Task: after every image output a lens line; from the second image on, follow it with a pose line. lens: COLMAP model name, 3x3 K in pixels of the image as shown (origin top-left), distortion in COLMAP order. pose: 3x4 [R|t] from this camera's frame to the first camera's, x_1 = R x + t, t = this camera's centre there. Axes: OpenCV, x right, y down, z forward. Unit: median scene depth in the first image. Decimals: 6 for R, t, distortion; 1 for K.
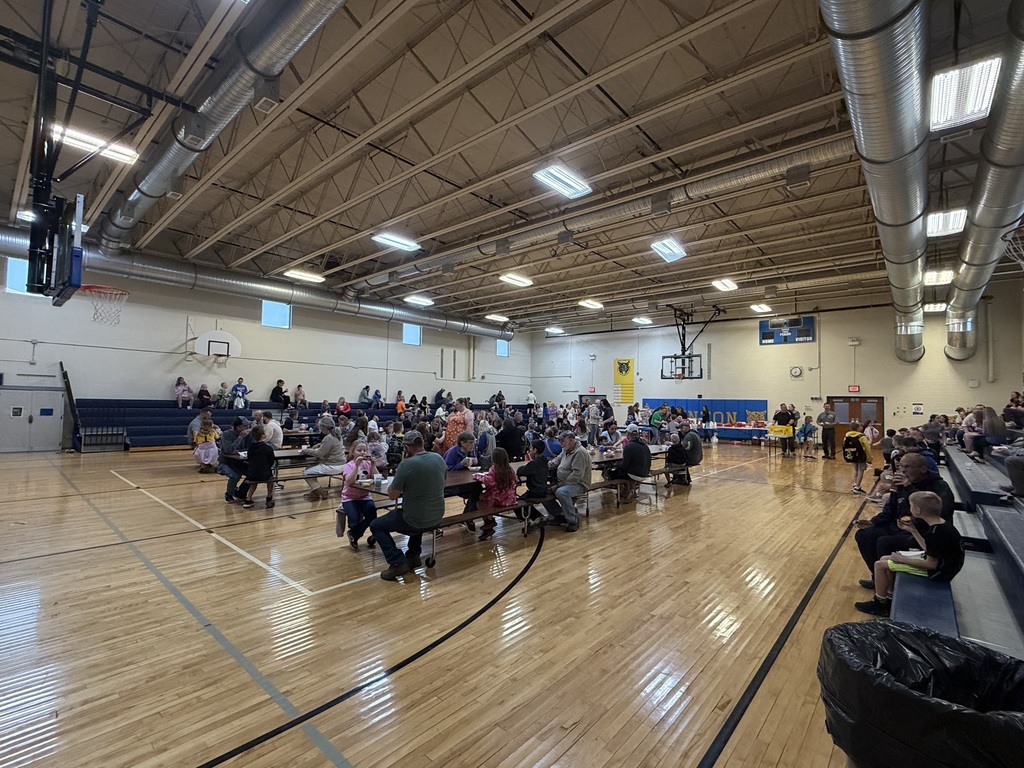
lens RADIAL K [[469.8, 0, 511.8], [0, 469.8, 386.0], [0, 0, 1]] dist [-0.003448, 0.001328]
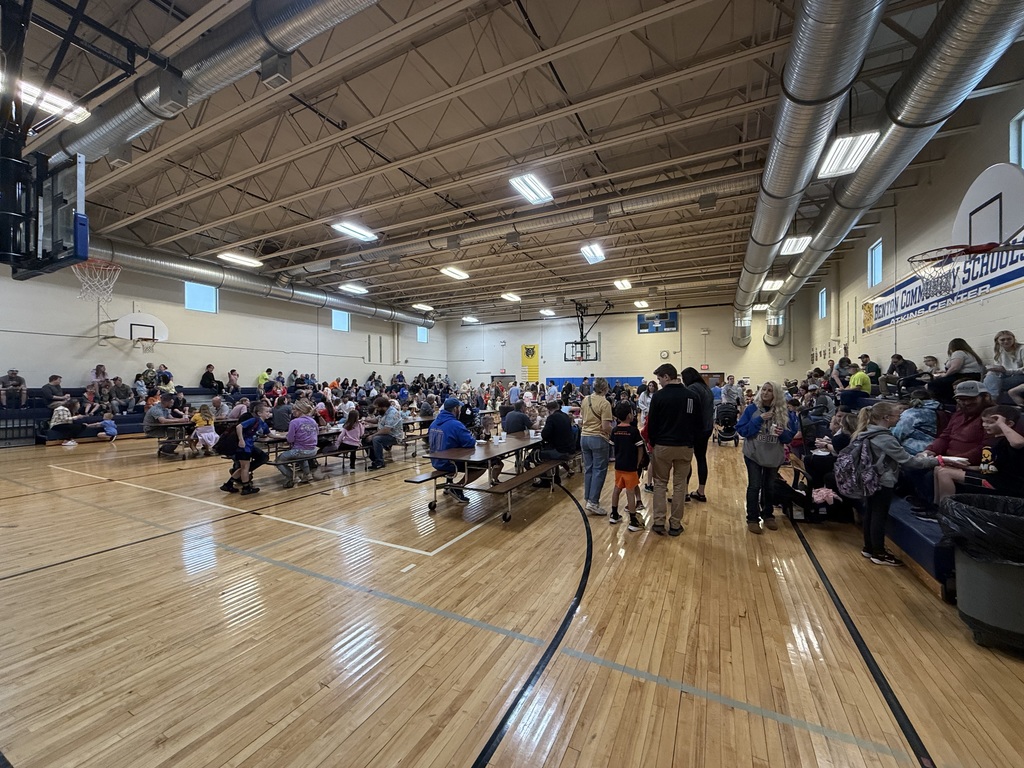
lens RADIAL K [[411.6, 0, 508.5], [0, 411.6, 385.7], [0, 0, 1]] dist [-0.003313, 0.000589]
pose [[0.968182, -0.023158, 0.249172, -0.116313], [0.013246, 0.999056, 0.041383, 0.003262], [-0.249895, -0.036765, 0.967575, 0.009920]]
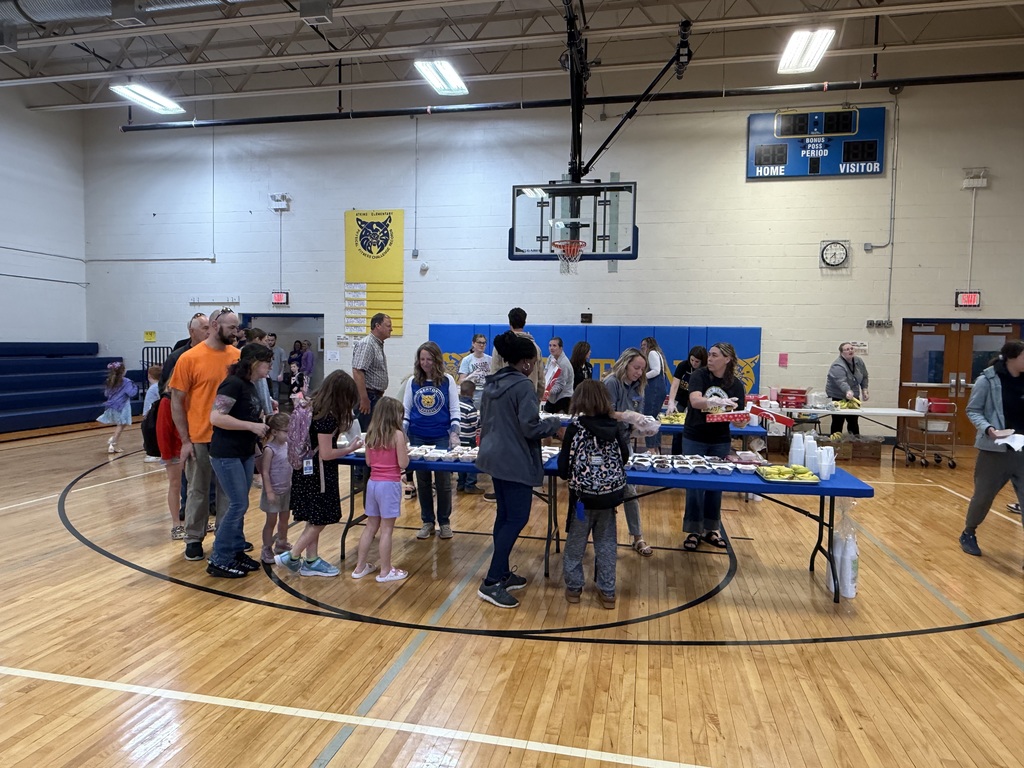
lens RADIAL K [[649.5, 0, 512.5], [0, 649.5, 386.5], [0, 0, 1]] dist [-0.007684, -0.001702]
pose [[0.873311, -0.034545, 0.485936, 0.140521], [-0.017094, 0.994695, 0.101434, 0.034977], [-0.486862, -0.096890, 0.868088, 0.813447]]
